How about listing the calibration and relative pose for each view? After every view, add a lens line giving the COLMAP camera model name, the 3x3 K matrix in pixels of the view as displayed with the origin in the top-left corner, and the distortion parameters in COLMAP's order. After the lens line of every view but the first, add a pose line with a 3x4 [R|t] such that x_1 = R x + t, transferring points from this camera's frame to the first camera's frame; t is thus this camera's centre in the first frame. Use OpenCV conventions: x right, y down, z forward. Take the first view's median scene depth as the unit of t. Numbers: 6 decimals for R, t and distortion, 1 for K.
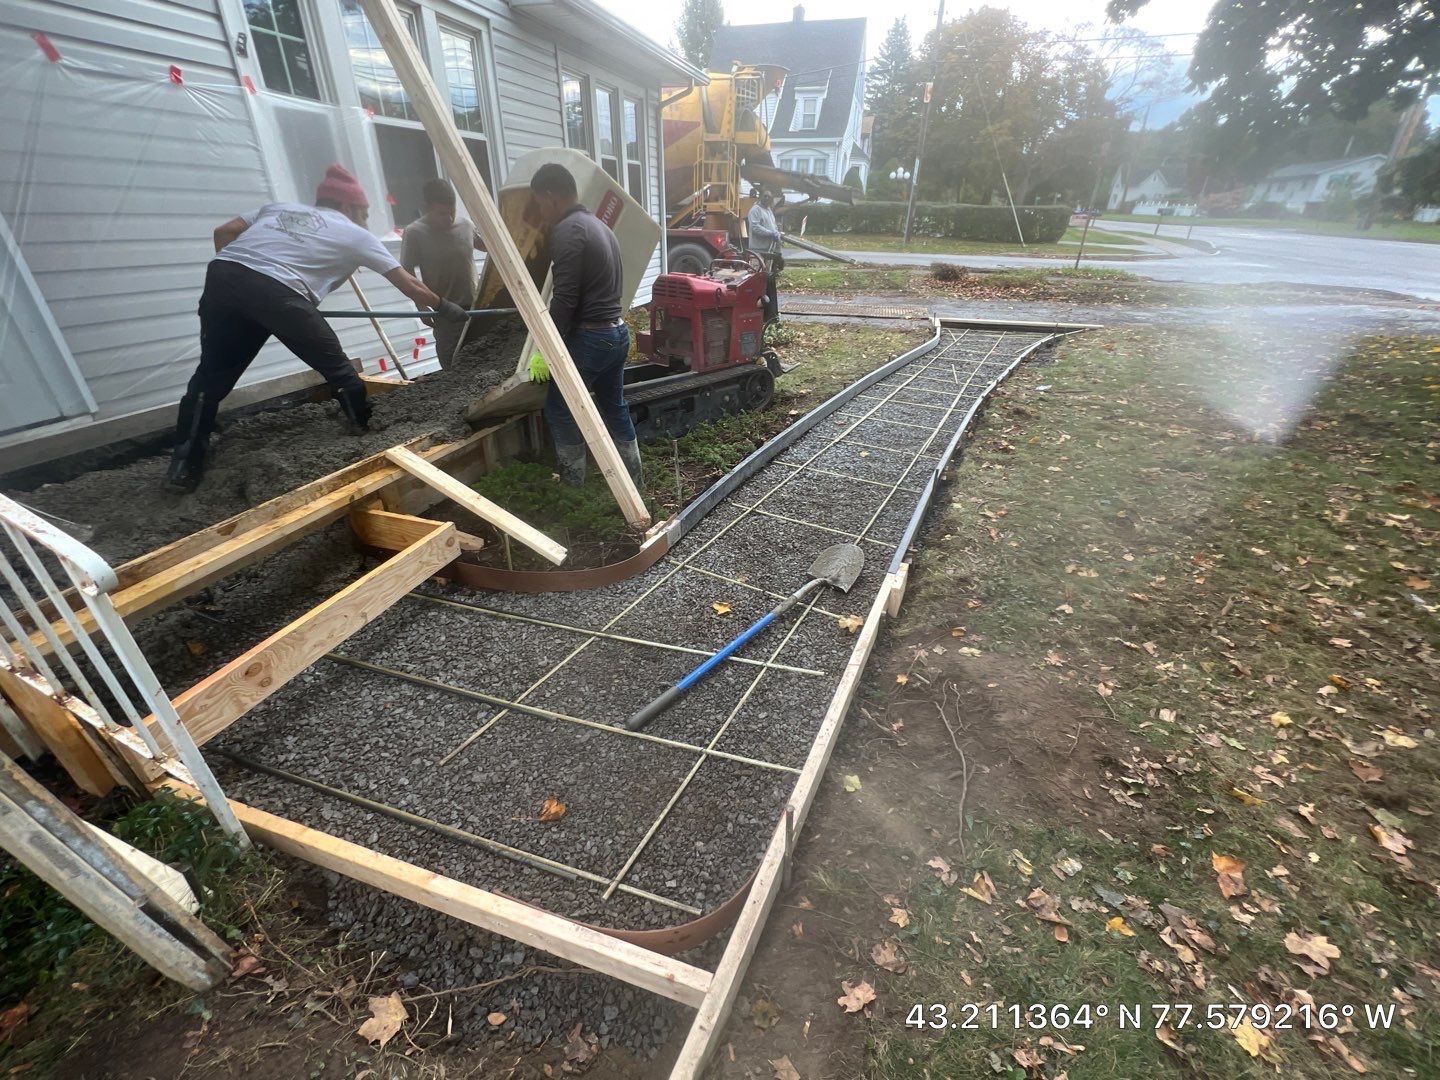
lens RADIAL K [[605.3, 0, 719.9], [0, 605.3, 539.8], [0, 0, 1]] dist [-0.000876, 0.000522]
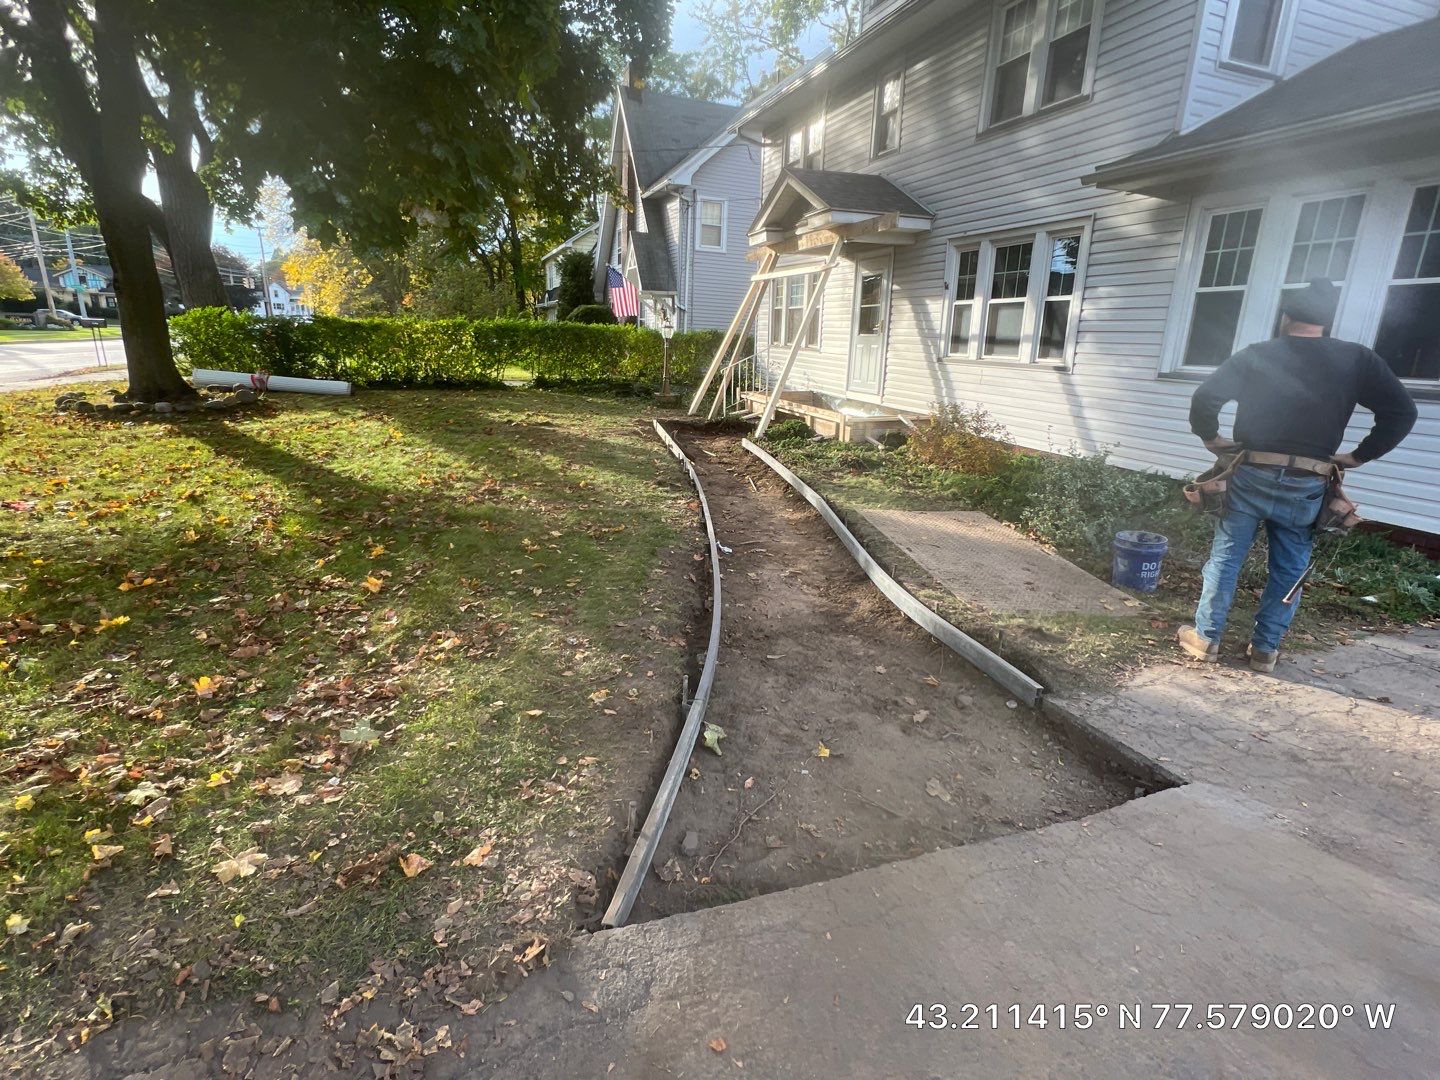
lens RADIAL K [[700.4, 0, 718.9], [0, 700.4, 538.8], [0, 0, 1]] dist [-0.001323, 0.000303]
pose [[-0.804589, 0.138384, -0.577483, 1.336702], [-0.313417, 0.727033, 0.610895, -1.110383], [0.504387, 0.672513, -0.541591, 2.040139]]
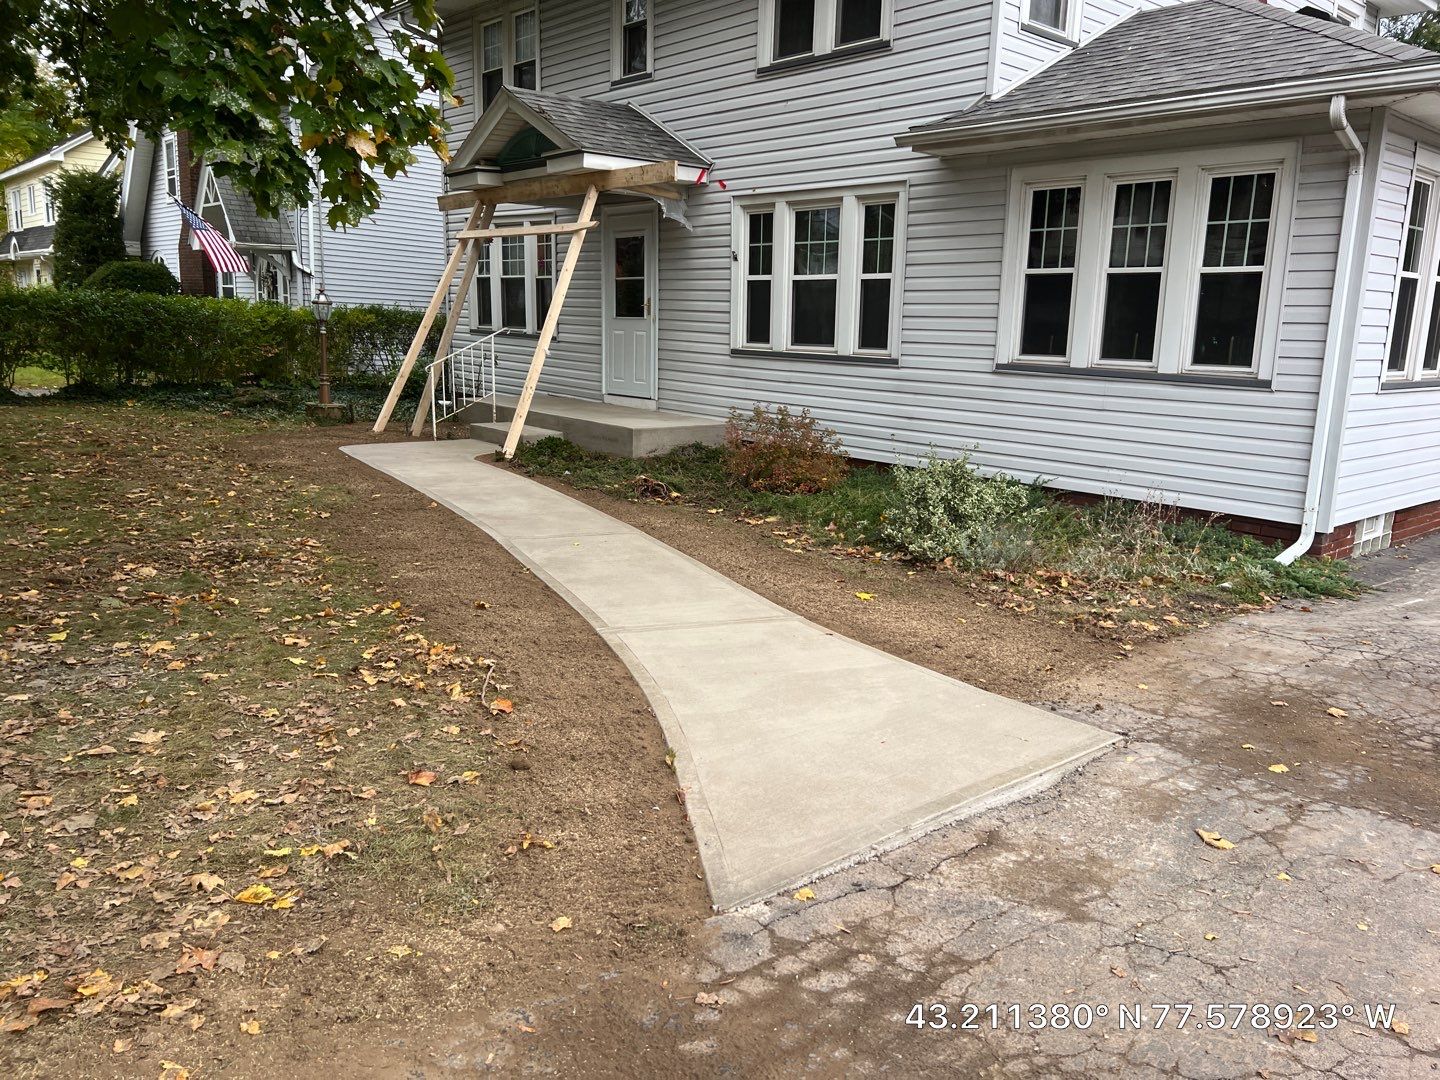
lens RADIAL K [[1085.0, 0, 739.2], [0, 1085.0, 544.5], [0, 0, 1]] dist [0.048983, -0.055919]
pose [[-0.538876, 0.145807, -0.829671, 1.653881], [-0.433566, 0.796430, 0.421569, -1.126909], [0.722242, 0.586890, -0.365960, 2.056470]]
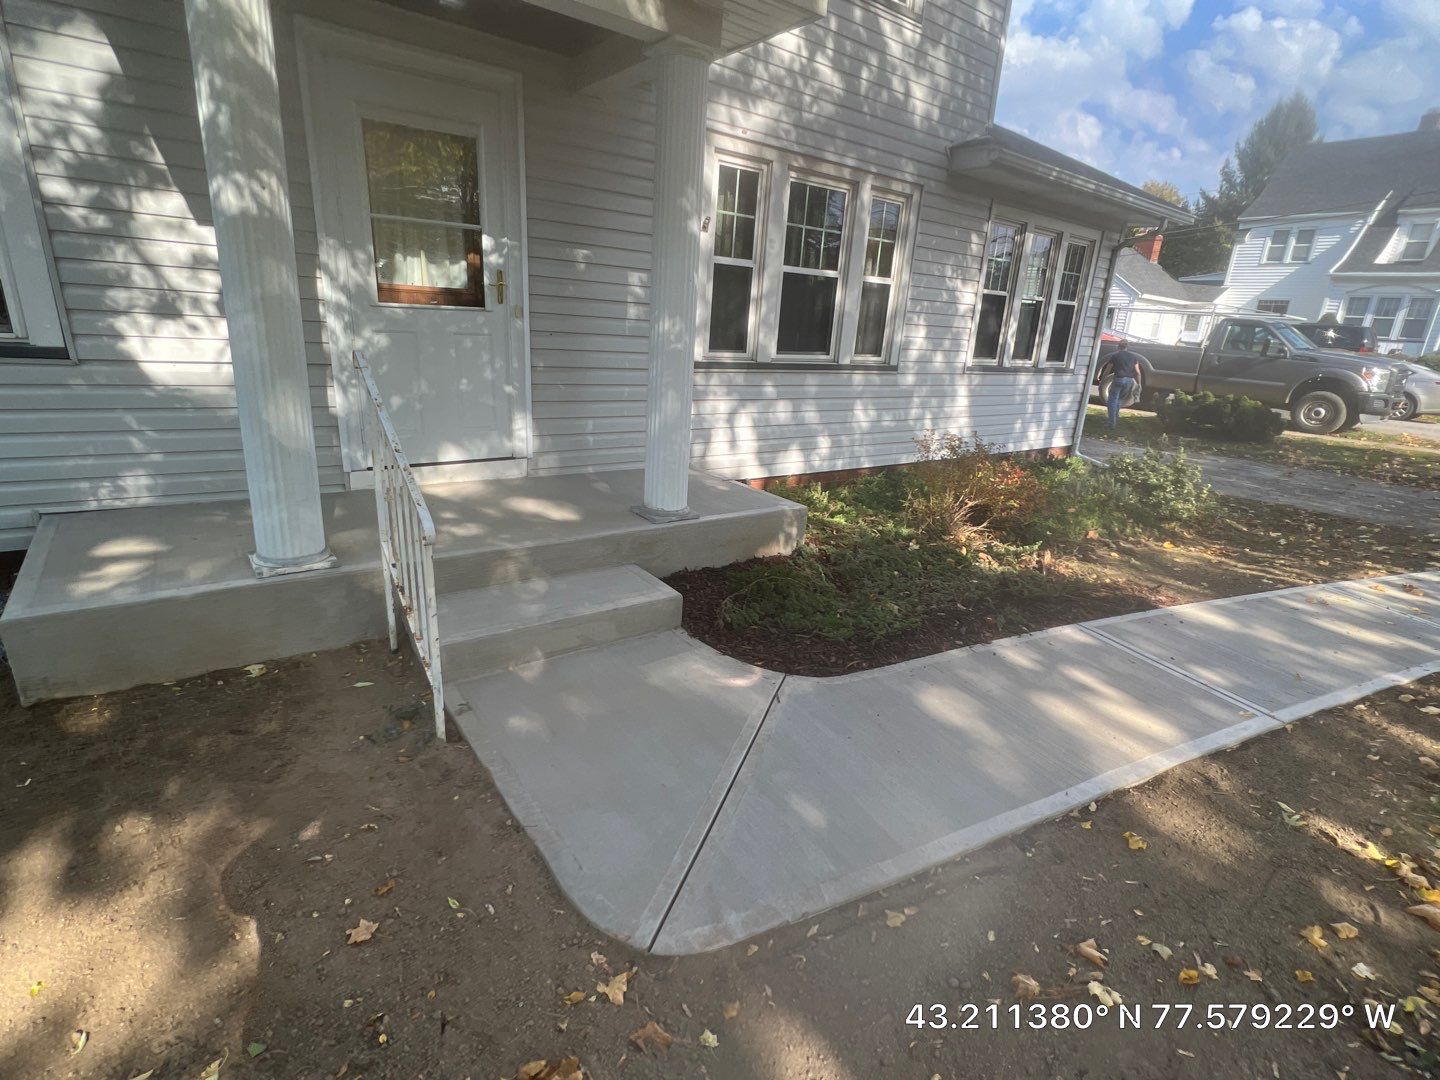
lens RADIAL K [[708.4, 0, 720.5], [0, 708.4, 539.7], [0, 0, 1]] dist [-0.001454, 0.000164]
pose [[0.801294, 0.218789, -0.556829, 0.191921], [-0.333607, 0.936000, -0.112299, 0.004888], [0.496622, 0.275746, 0.823001, -0.063684]]
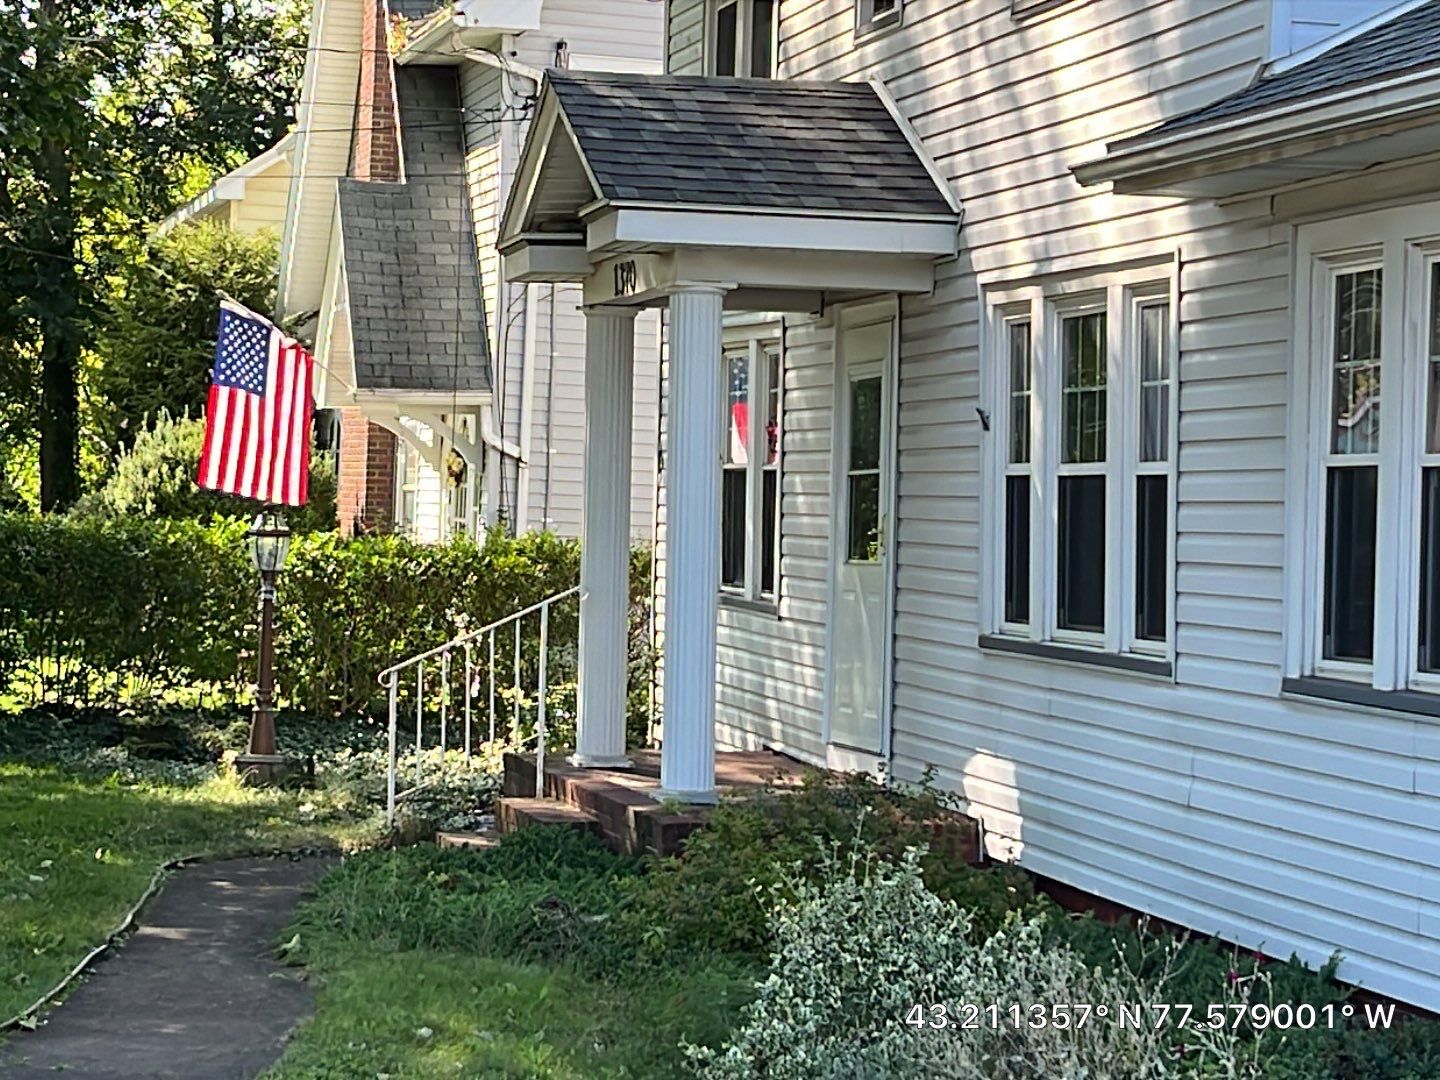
lens RADIAL K [[3497.2, 0, 720.0], [0, 3497.2, 541.7], [0, 0, 1]] dist [0.083883, 0.329316]
pose [[-0.865560, -0.027819, -0.500033, 1.379647], [-0.269556, 0.867367, 0.418347, -1.850292], [0.422074, 0.496891, -0.758257, 3.274197]]
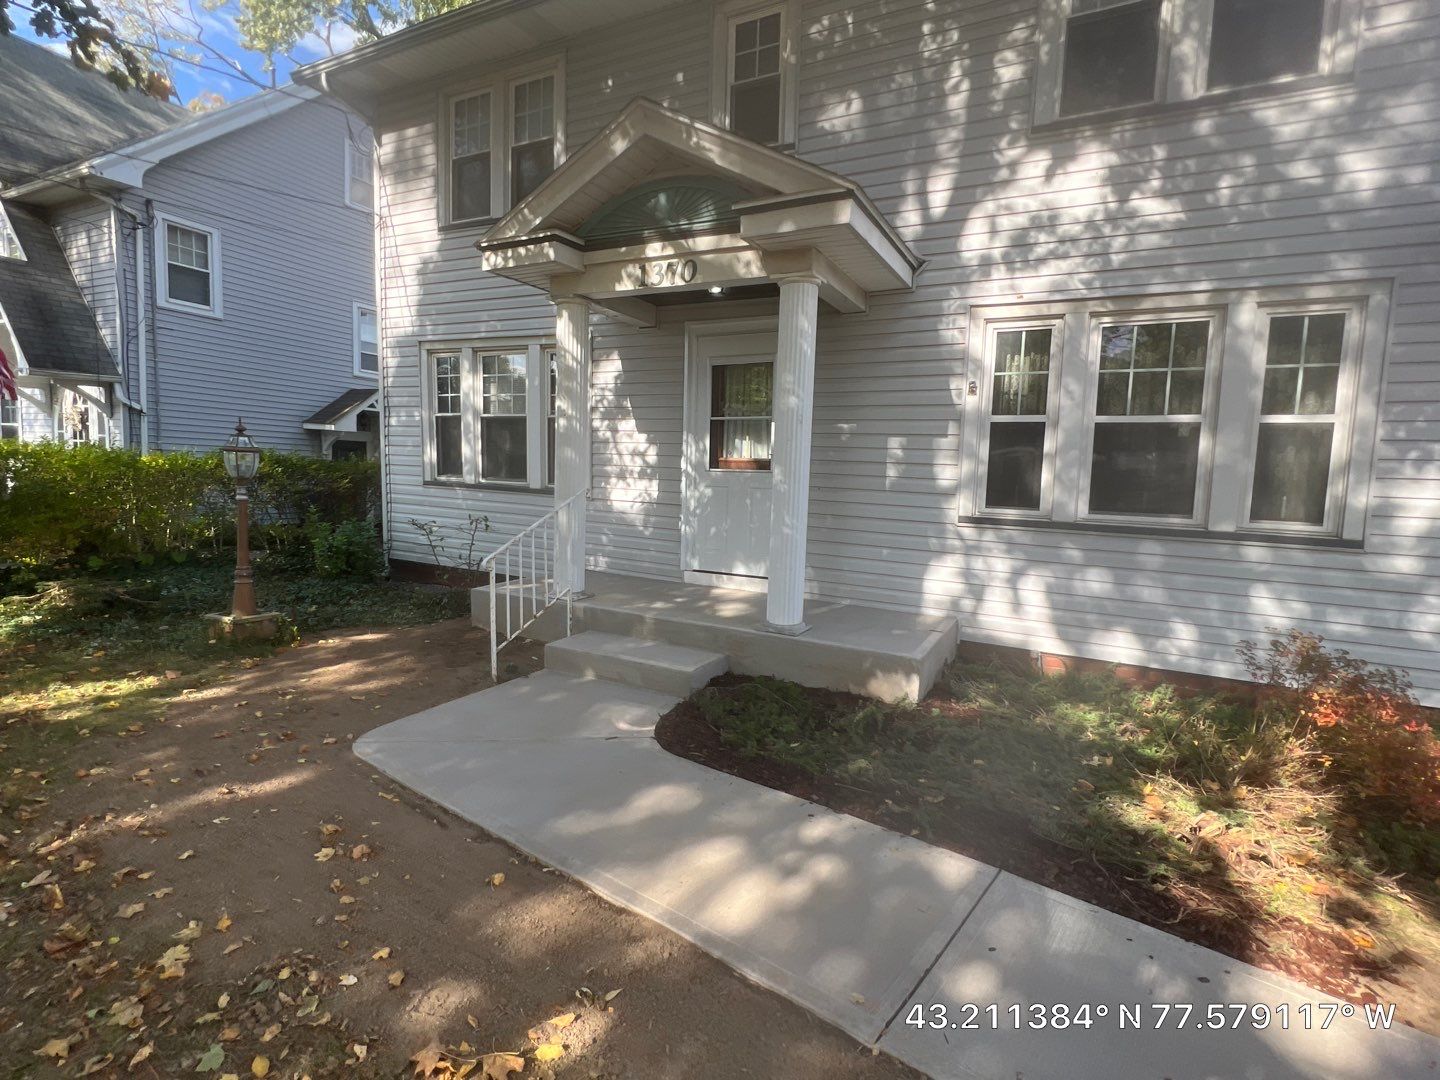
lens RADIAL K [[708.4, 0, 720.5], [0, 708.4, 539.7], [0, 0, 1]] dist [-0.001454, 0.000164]
pose [[-0.198399, 0.086912, -0.976260, 0.687548], [-0.499277, 0.848176, 0.176974, -0.369932], [0.843422, 0.522536, -0.124884, 0.639168]]
